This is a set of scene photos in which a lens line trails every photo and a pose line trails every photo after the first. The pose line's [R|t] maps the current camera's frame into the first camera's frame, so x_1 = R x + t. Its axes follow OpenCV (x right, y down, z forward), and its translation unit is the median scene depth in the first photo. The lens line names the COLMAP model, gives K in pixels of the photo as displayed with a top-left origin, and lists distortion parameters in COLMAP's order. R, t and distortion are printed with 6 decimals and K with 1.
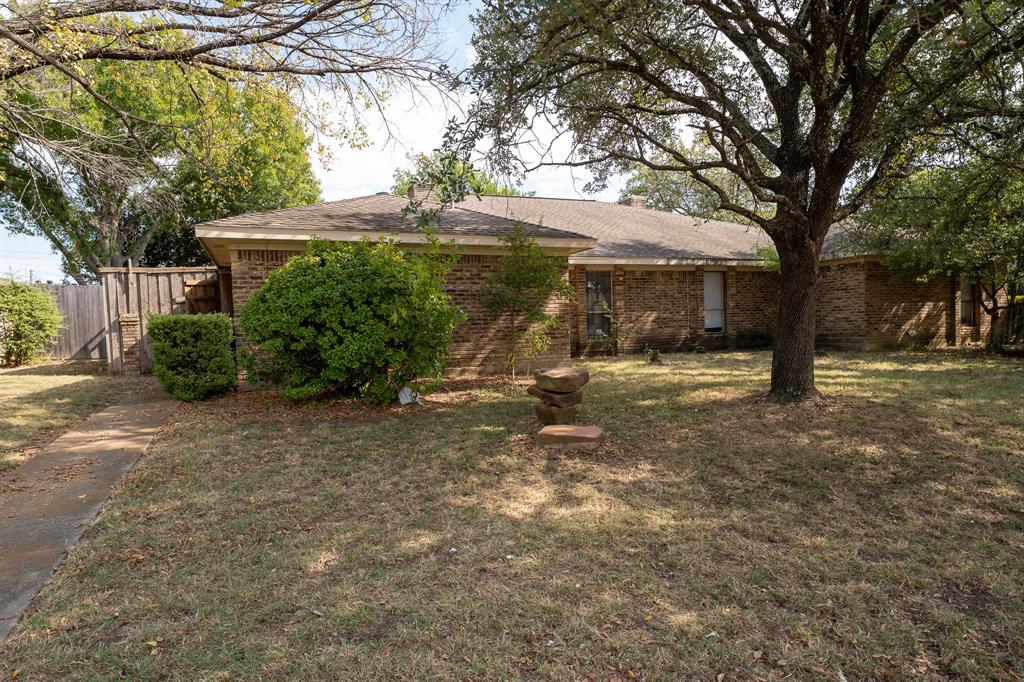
lens RADIAL K [[599.1, 0, 512.0], [0, 599.1, 341.0], [0, 0, 1]] dist [-0.001083, -0.000159]
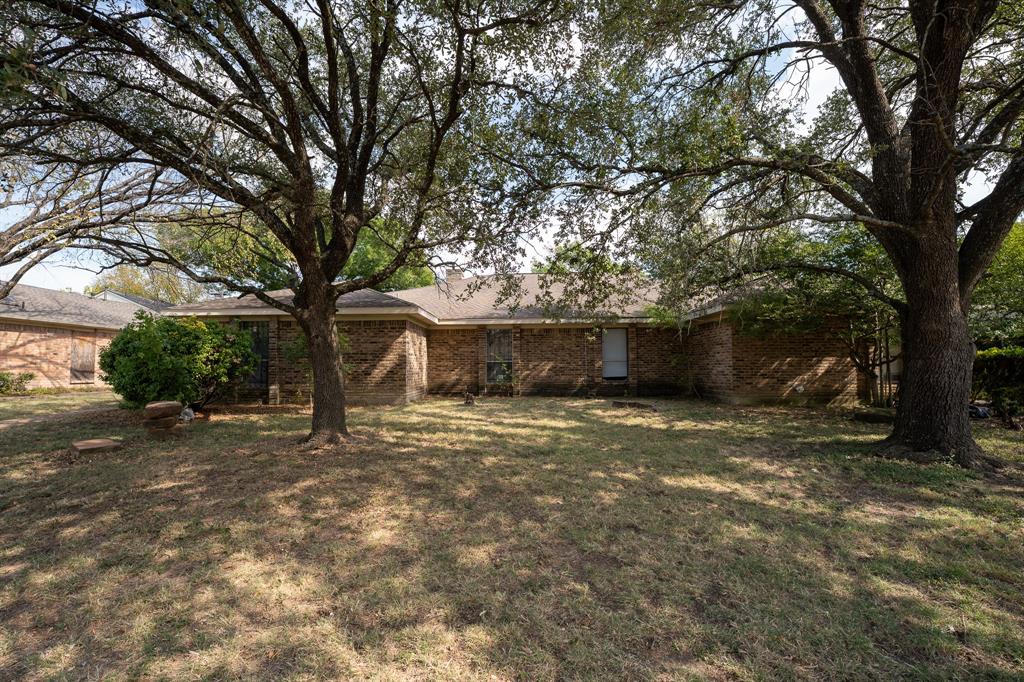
lens RADIAL K [[428.7, 0, 507.8], [0, 428.7, 352.5], [0, 0, 1]] dist [-0.002171, -0.000203]
pose [[0.910392, 0.010522, -0.413613, 0.519212], [-0.034774, 0.998085, -0.051150, -0.020381], [0.412283, 0.060950, 0.909015, 0.173003]]
